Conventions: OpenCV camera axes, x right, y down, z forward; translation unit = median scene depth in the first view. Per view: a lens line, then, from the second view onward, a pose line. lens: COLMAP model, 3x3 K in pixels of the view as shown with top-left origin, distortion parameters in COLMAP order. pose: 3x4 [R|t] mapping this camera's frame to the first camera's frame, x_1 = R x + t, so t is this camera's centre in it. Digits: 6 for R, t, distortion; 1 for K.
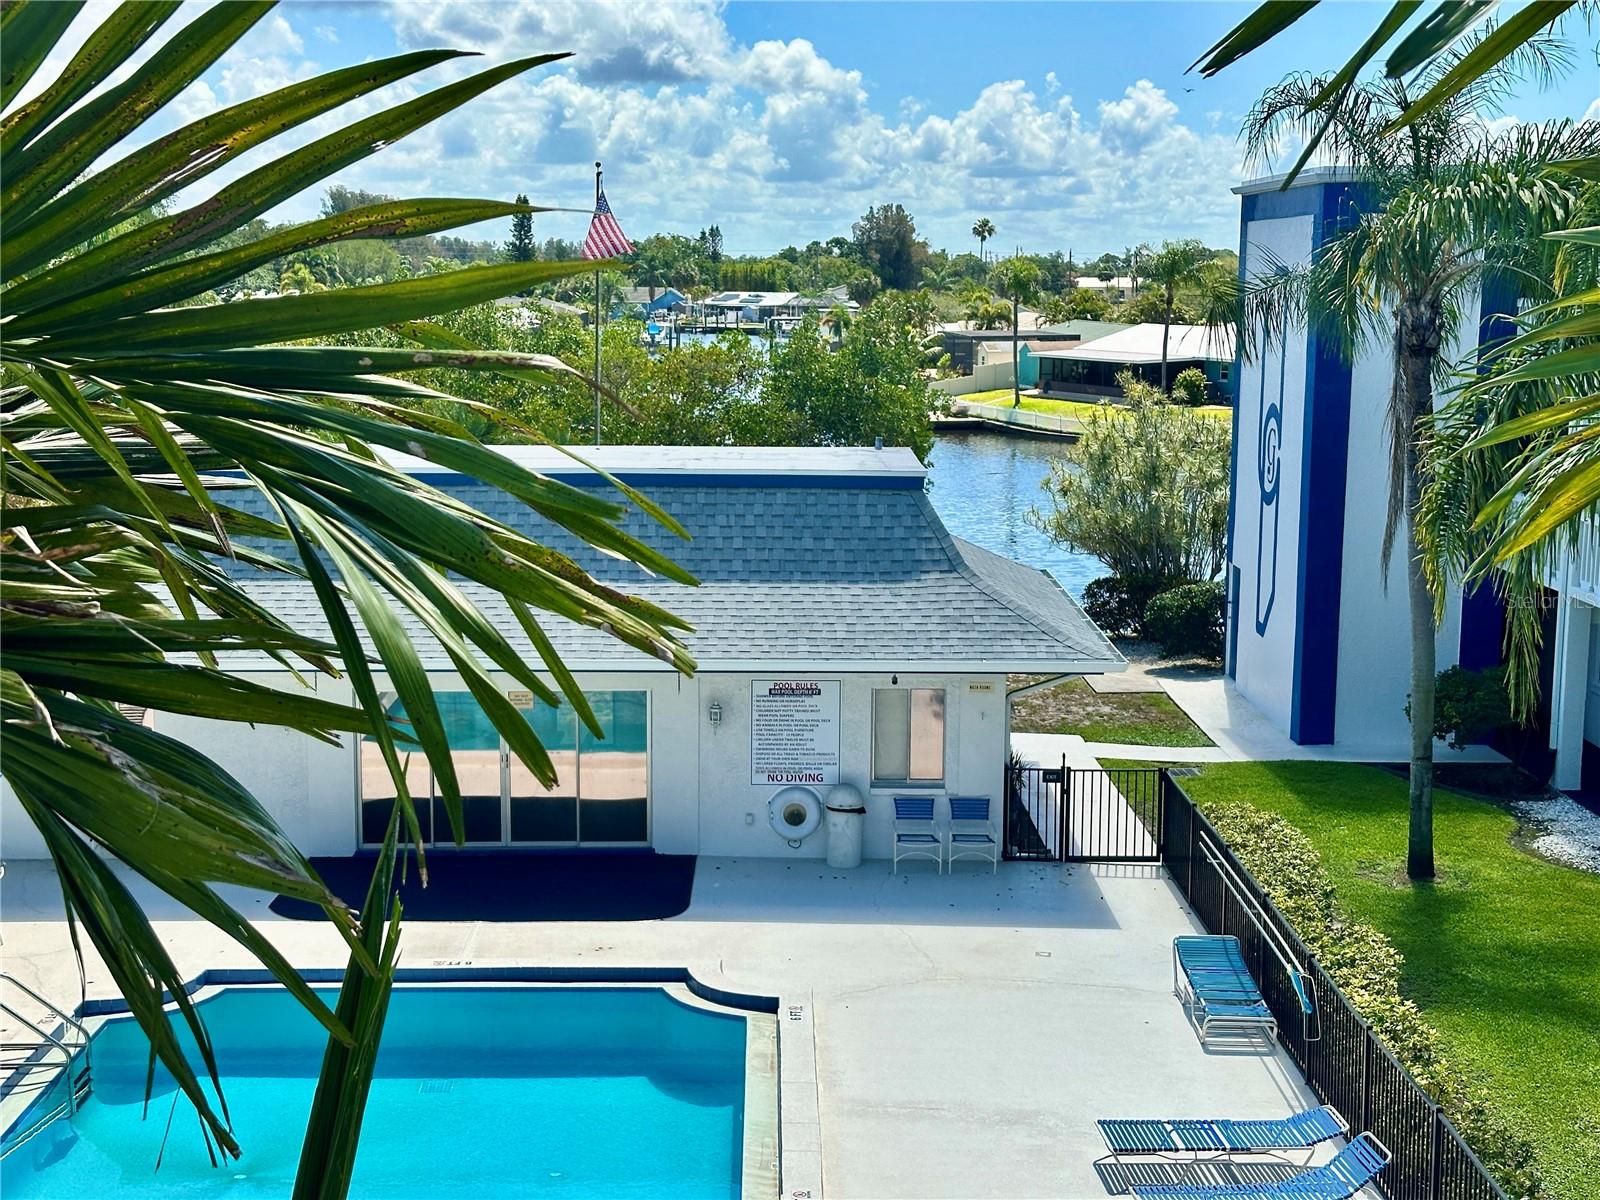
lens RADIAL K [[2249.8, 0, 809.6], [0, 2249.8, 605.5], [0, 0, 1]] dist [0.198275, -0.594942]
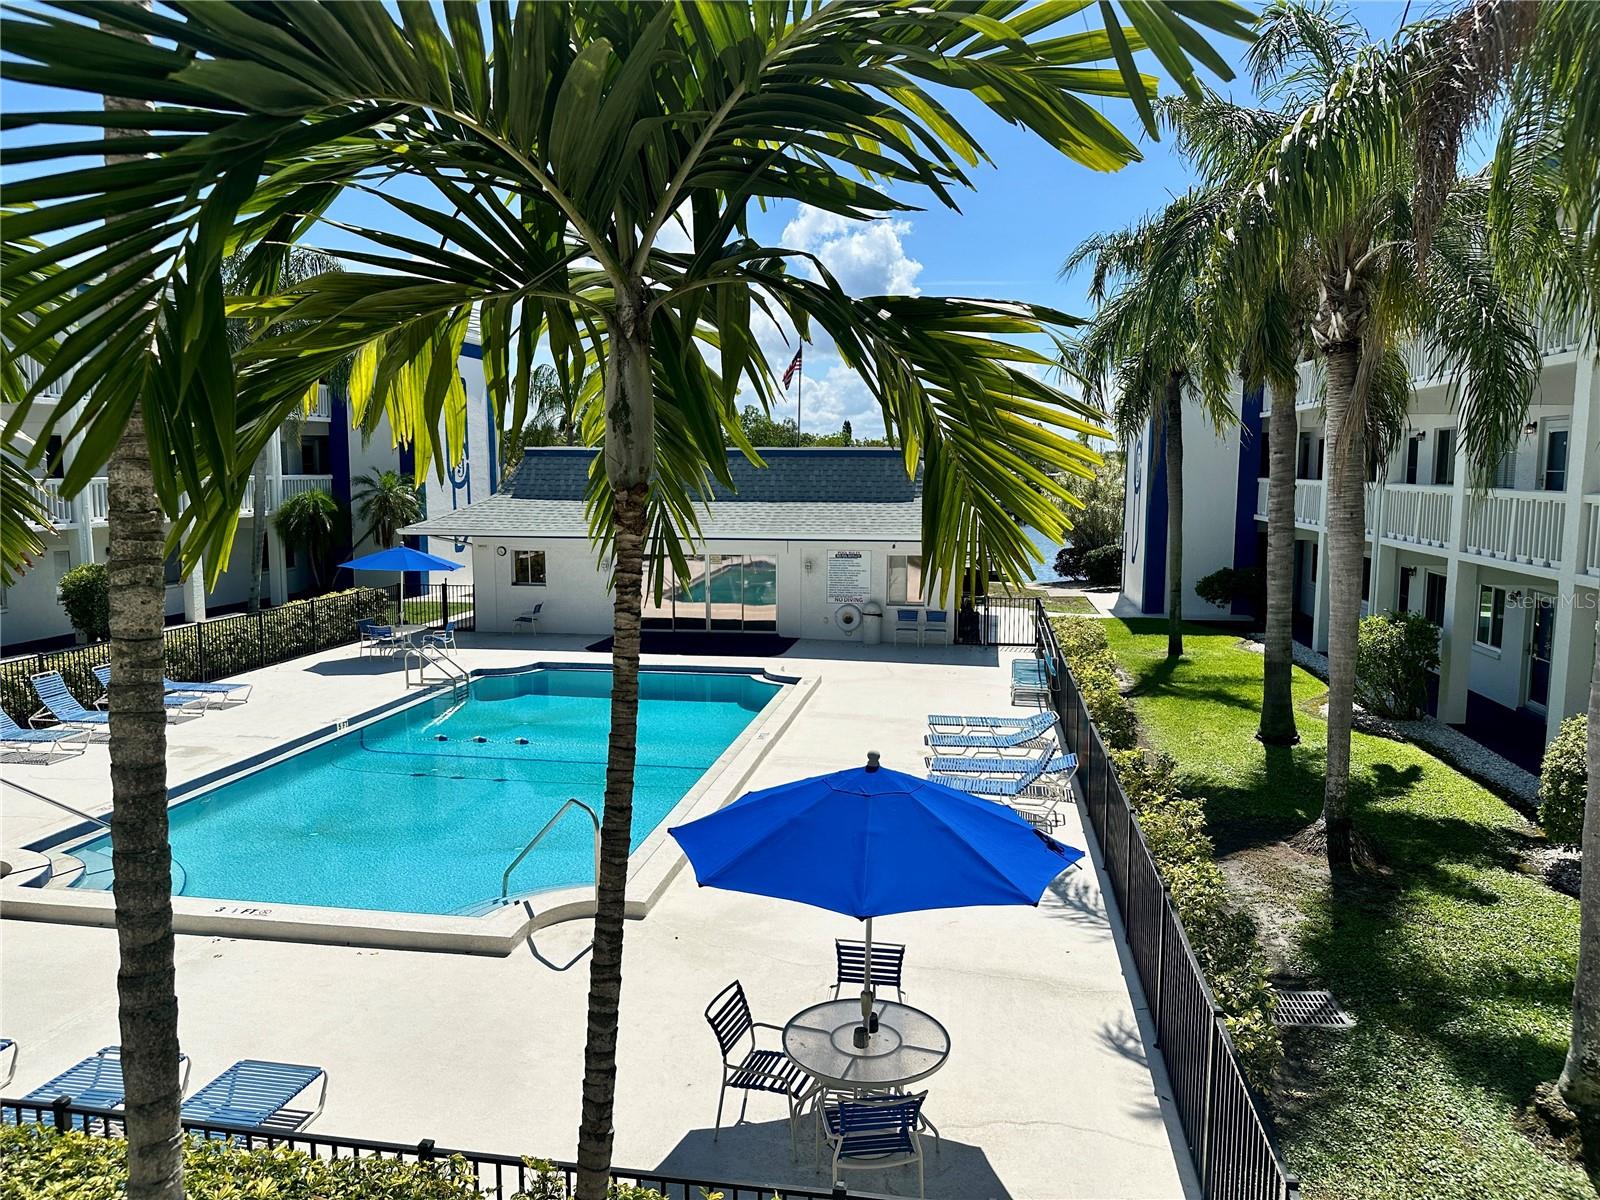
lens RADIAL K [[1120.3, 0, 808.7], [0, 1120.3, 599.8], [0, 0, 1]] dist [0.141065, -0.230208]
pose [[0.984995, 0.011797, -0.172179, 0.127542], [-0.017235, 0.999398, -0.030123, 0.105497], [0.171720, 0.032638, 0.984605, 0.016206]]
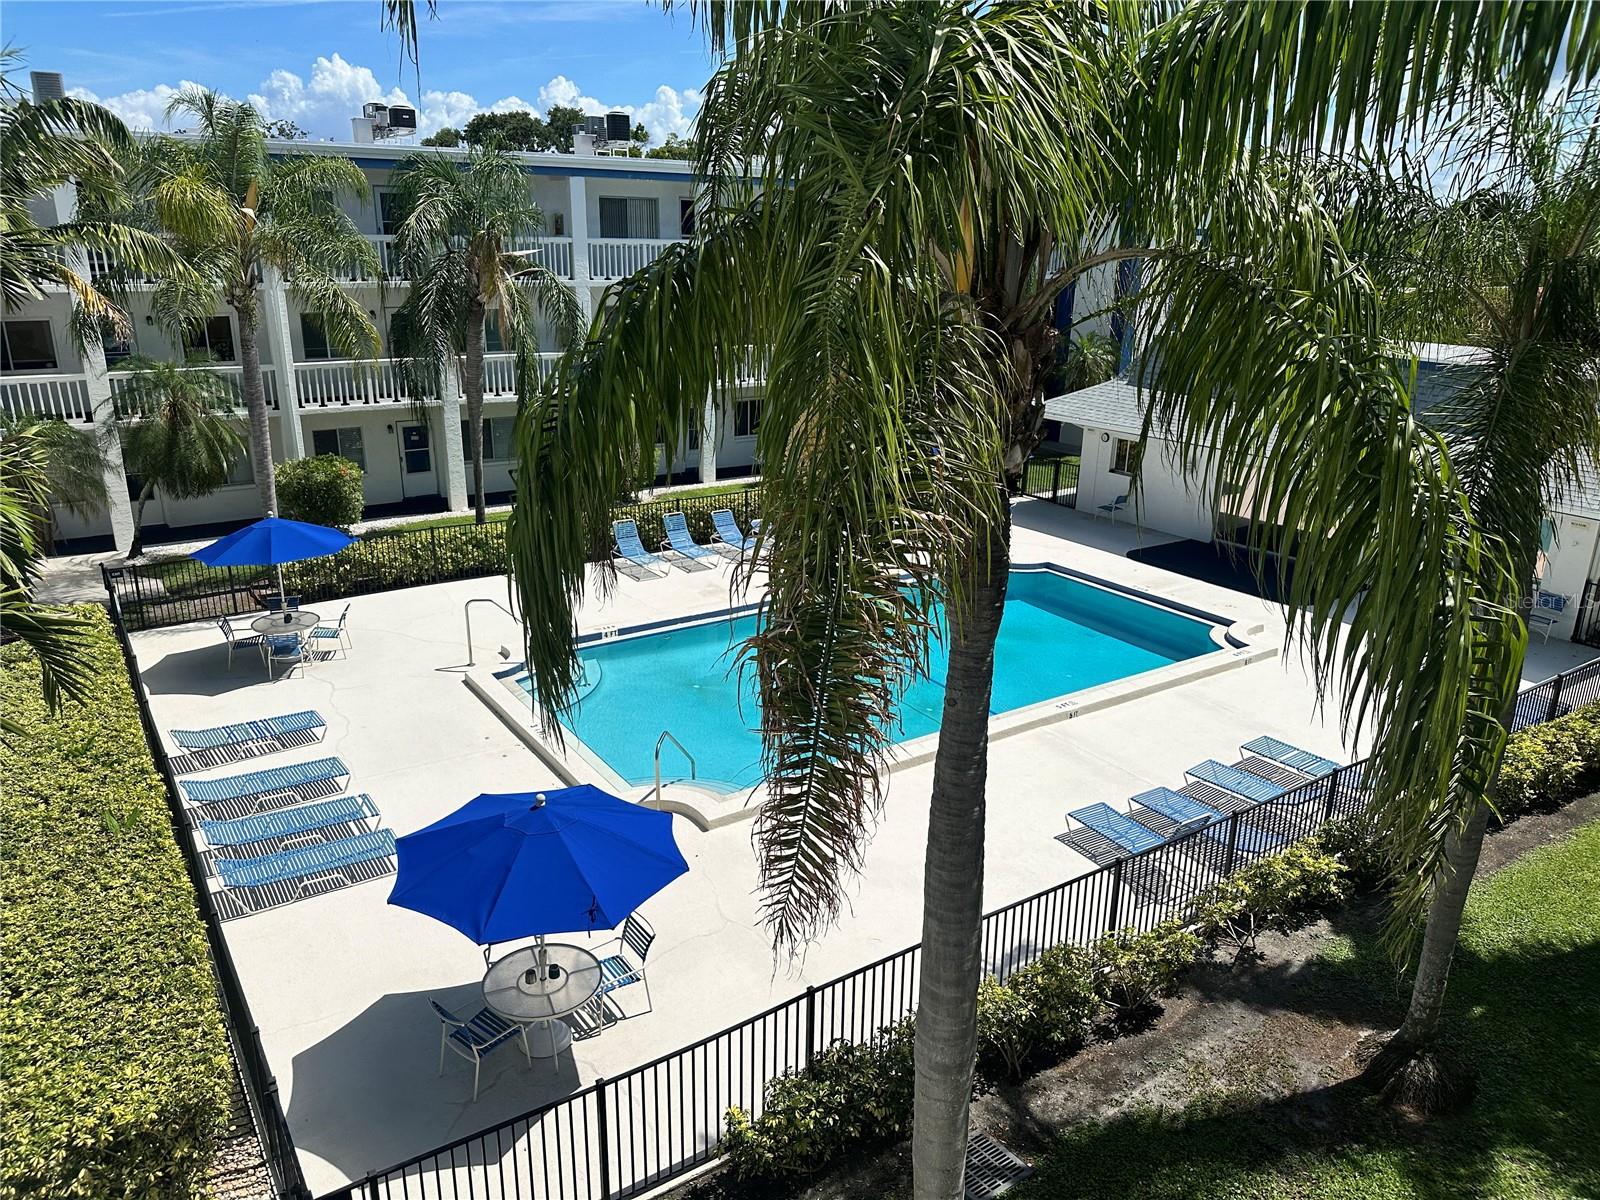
lens RADIAL K [[1144.5, 0, 824.0], [0, 1144.5, 580.6], [0, 0, 1]] dist [0.039191, -0.081445]
pose [[0.561000, 0.245547, -0.790560, 0.412966], [-0.136752, 0.969364, 0.204041, -0.017874], [0.816442, -0.006356, 0.577392, 0.136162]]
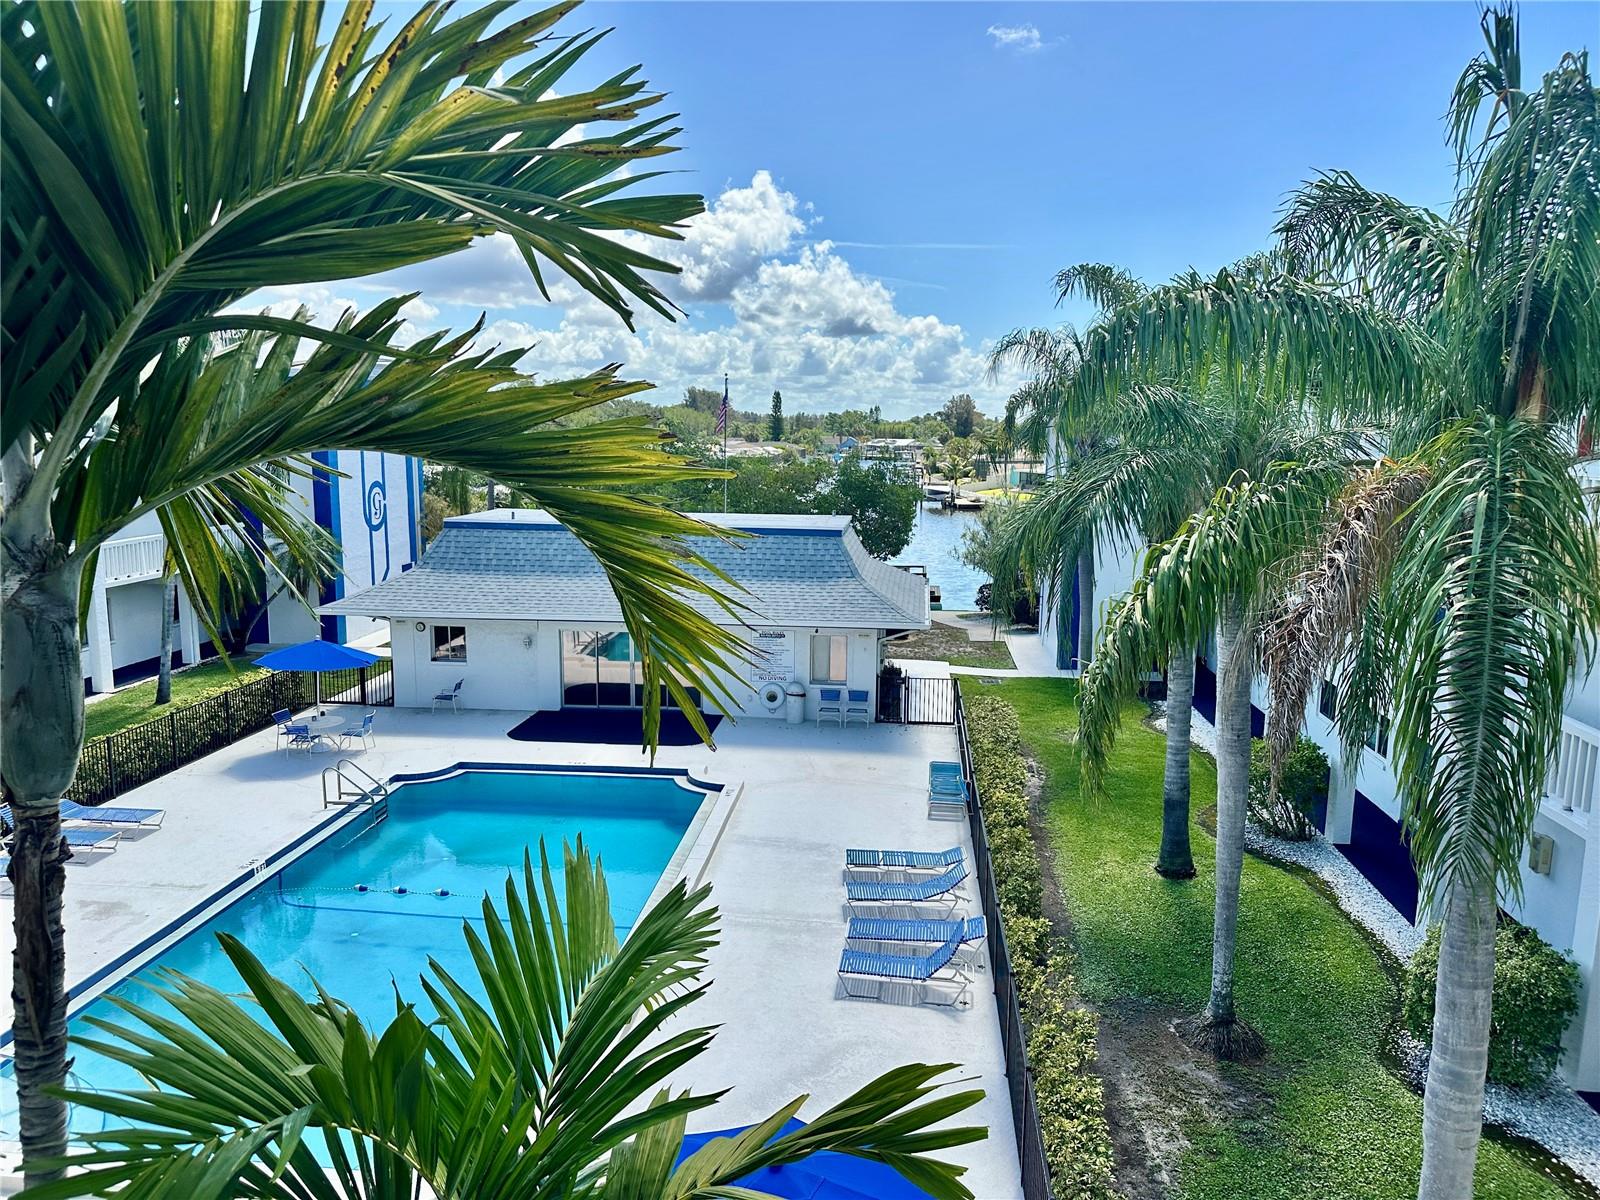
lens RADIAL K [[1124.6, 0, 808.4], [0, 1124.6, 610.2], [0, 0, 1]] dist [0.092906, -0.114815]
pose [[0.993819, 0.019338, -0.109319, 0.132493], [-0.017941, 0.999745, 0.013745, 0.000934], [0.109557, -0.011699, 0.993912, 0.002867]]
